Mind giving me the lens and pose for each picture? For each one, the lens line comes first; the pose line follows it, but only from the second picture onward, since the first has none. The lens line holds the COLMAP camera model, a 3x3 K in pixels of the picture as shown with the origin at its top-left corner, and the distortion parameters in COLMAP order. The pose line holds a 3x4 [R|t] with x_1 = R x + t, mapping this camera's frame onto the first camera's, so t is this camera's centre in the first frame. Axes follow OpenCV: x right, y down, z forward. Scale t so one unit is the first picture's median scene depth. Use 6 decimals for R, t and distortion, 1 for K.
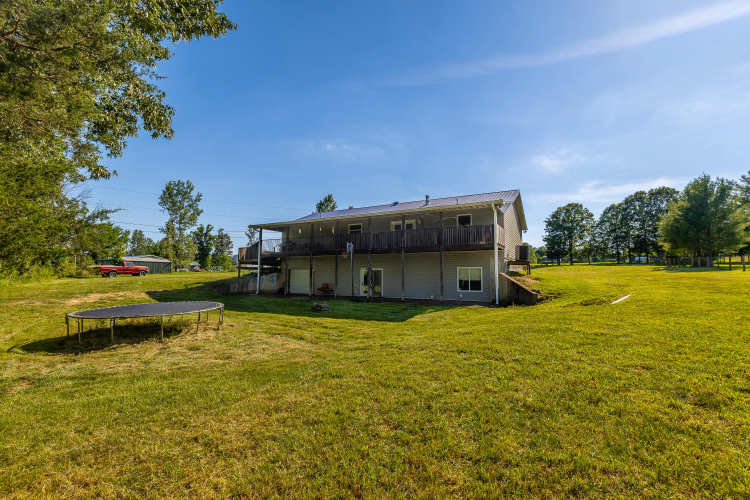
lens RADIAL K [[348.4, 0, 372.4], [0, 348.4, 259.2], [0, 0, 1]] dist [-0.001727, 0.000711]
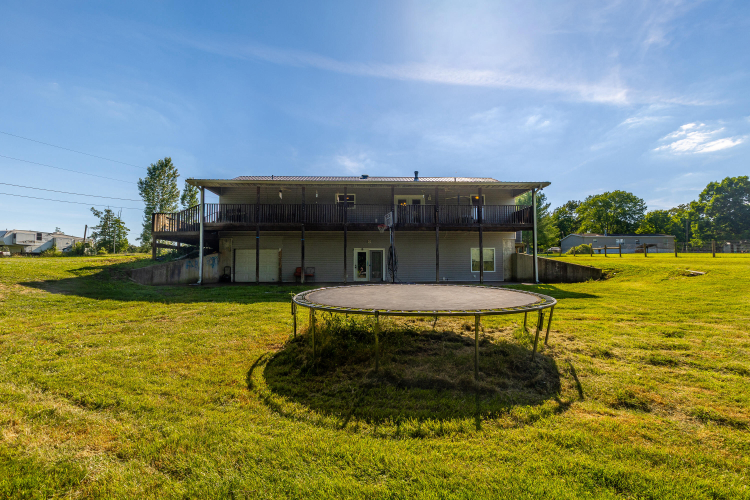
lens RADIAL K [[348.4, 0, 372.4], [0, 348.4, 259.2], [0, 0, 1]] dist [-0.001727, 0.000711]
pose [[0.830798, 0.004758, 0.556554, -0.401839], [-0.018639, 0.999640, 0.019277, 0.031607], [-0.556262, -0.026389, 0.830588, 0.248377]]
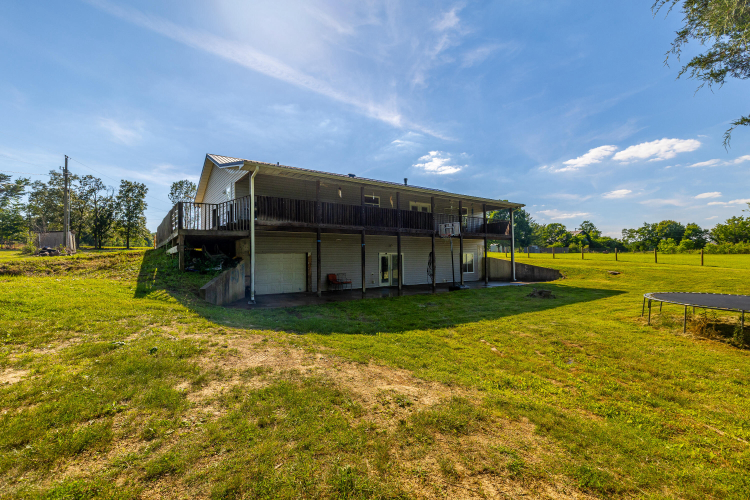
lens RADIAL K [[348.4, 0, 372.4], [0, 348.4, 259.2], [0, 0, 1]] dist [-0.001727, 0.000711]
pose [[0.382052, -0.012422, 0.924057, -0.684953], [-0.033921, 0.999047, 0.027455, 0.017860], [-0.923518, -0.041834, 0.381267, 0.616905]]
